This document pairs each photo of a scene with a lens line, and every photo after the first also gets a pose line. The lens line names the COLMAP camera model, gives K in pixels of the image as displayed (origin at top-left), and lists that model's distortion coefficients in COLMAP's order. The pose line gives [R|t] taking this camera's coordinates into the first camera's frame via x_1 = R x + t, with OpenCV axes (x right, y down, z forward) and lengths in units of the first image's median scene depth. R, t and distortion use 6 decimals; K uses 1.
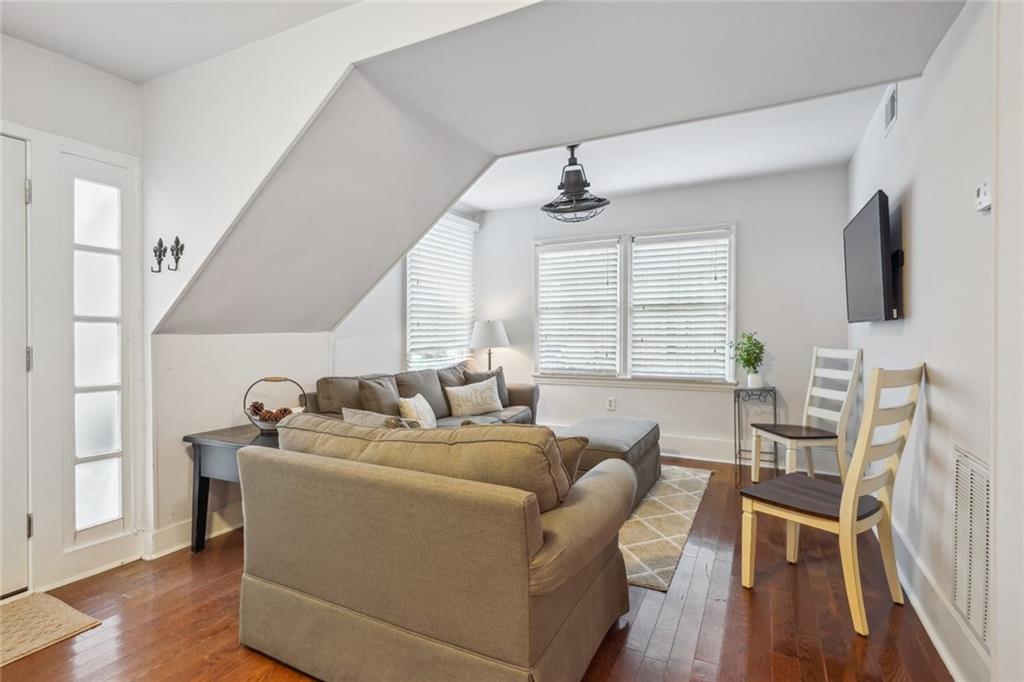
lens RADIAL K [[515.5, 0, 508.7], [0, 515.5, 331.1], [0, 0, 1]] dist [-0.002187, 0.001344]
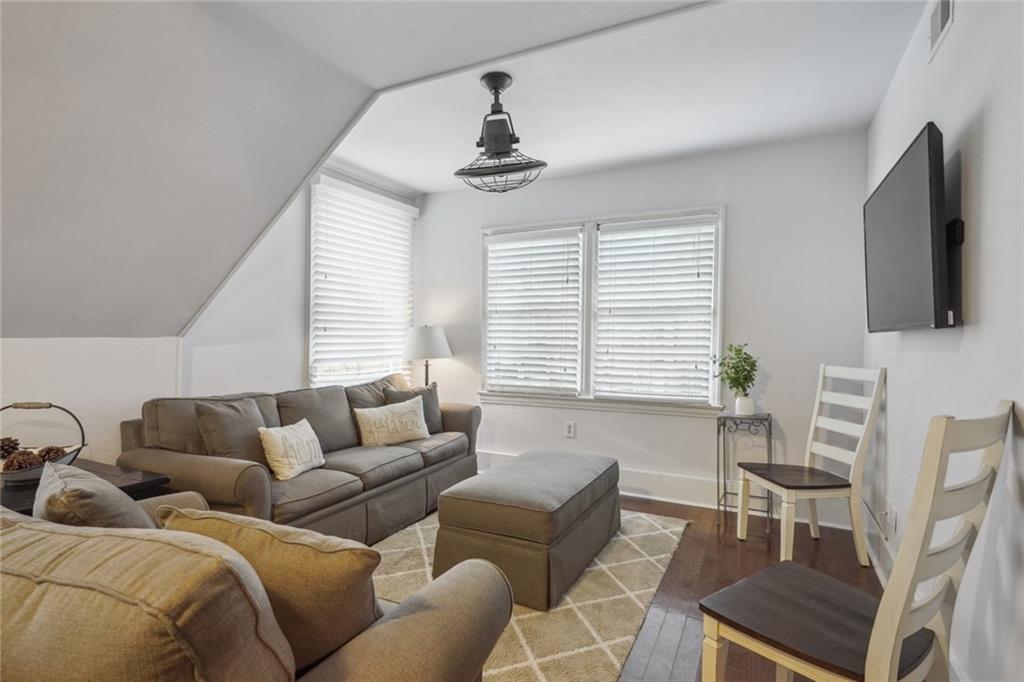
lens RADIAL K [[523.6, 0, 512.0], [0, 523.6, 341.0], [0, 0, 1]] dist [-0.001240, 0.001044]
pose [[0.999919, 0.011854, 0.004636, 0.146522], [-0.011872, 0.999922, 0.003787, -0.001188], [-0.004590, -0.003841, 0.999982, 0.253239]]
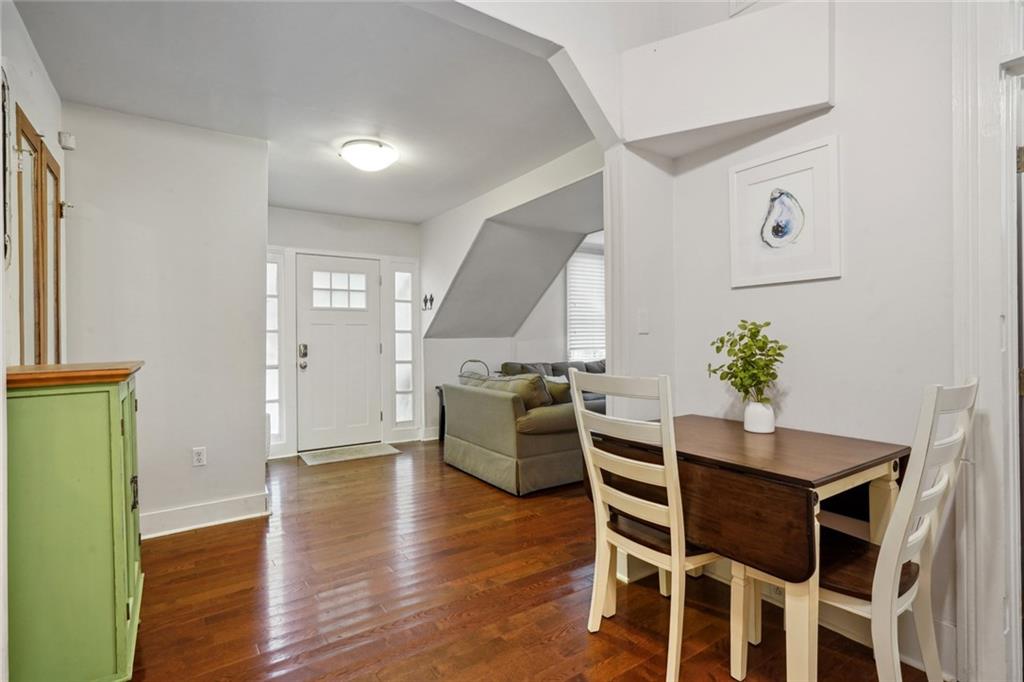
lens RADIAL K [[501.6, 0, 510.4], [0, 501.6, 335.3], [0, 0, 1]] dist [-0.002827, 0.001123]
pose [[0.874242, -0.007515, -0.485431, 0.504092], [0.005308, 0.999968, -0.005921, 0.005938], [0.485461, 0.002599, 0.874255, -0.518025]]
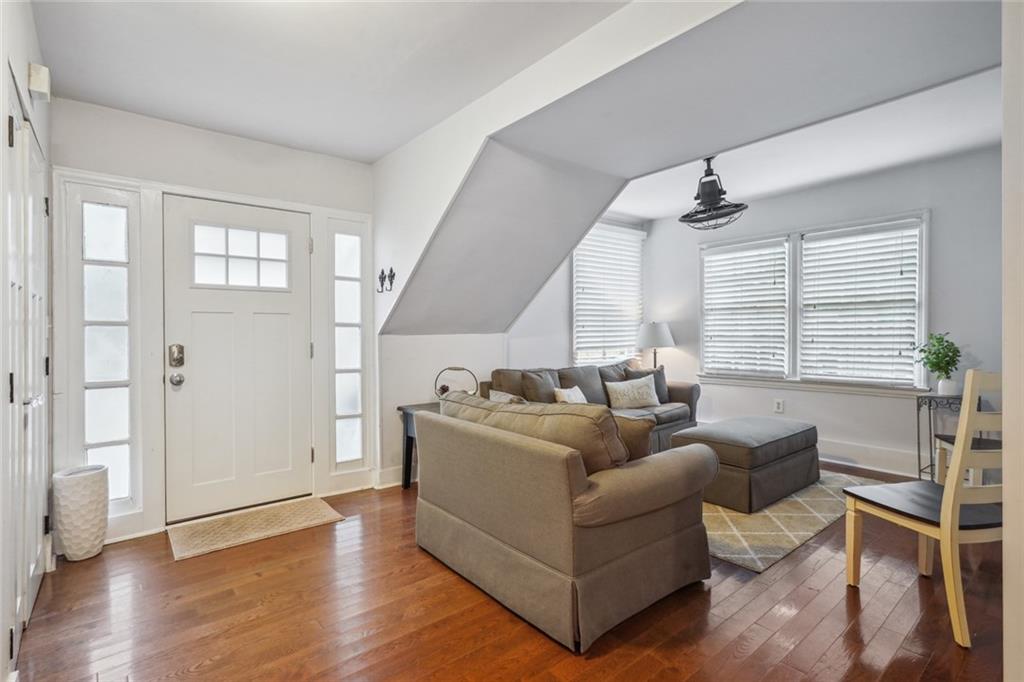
lens RADIAL K [[501.6, 0, 510.4], [0, 501.6, 335.3], [0, 0, 1]] dist [-0.002827, 0.001123]
pose [[0.915715, -0.000296, -0.401828, 0.164555], [0.002557, 0.999984, 0.005089, 0.000585], [0.401820, -0.005687, 0.915701, -0.111818]]
